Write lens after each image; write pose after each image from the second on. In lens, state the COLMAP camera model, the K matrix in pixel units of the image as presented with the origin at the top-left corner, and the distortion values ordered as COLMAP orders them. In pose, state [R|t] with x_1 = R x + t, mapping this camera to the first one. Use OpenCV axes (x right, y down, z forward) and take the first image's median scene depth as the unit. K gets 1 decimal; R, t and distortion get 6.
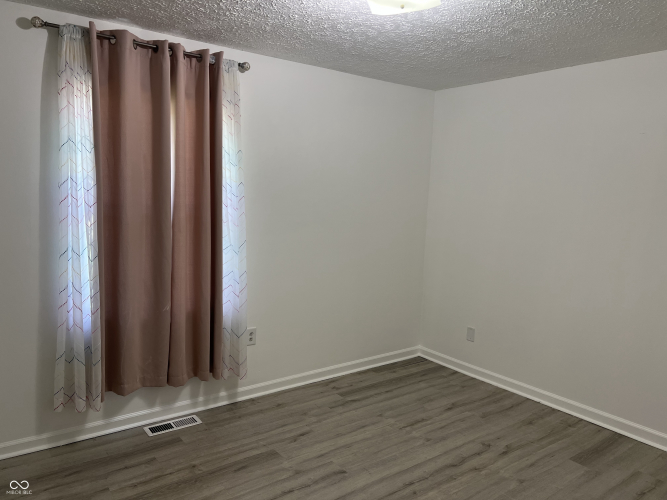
lens RADIAL K [[508.1, 0, 336.7], [0, 508.1, 253.8], [0, 0, 1]] dist [0.034713, -0.021420]
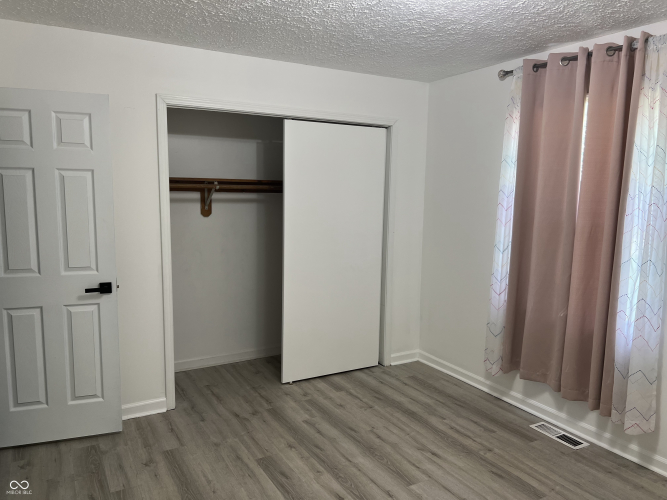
lens RADIAL K [[508.1, 0, 334.3], [0, 508.1, 248.6], [0, 0, 1]] dist [0.034713, -0.021420]
pose [[-0.124013, 0.078401, -0.989179, 0.722478], [-0.149712, 0.983984, 0.096758, -0.051162], [0.980922, 0.160091, -0.110289, 0.667637]]
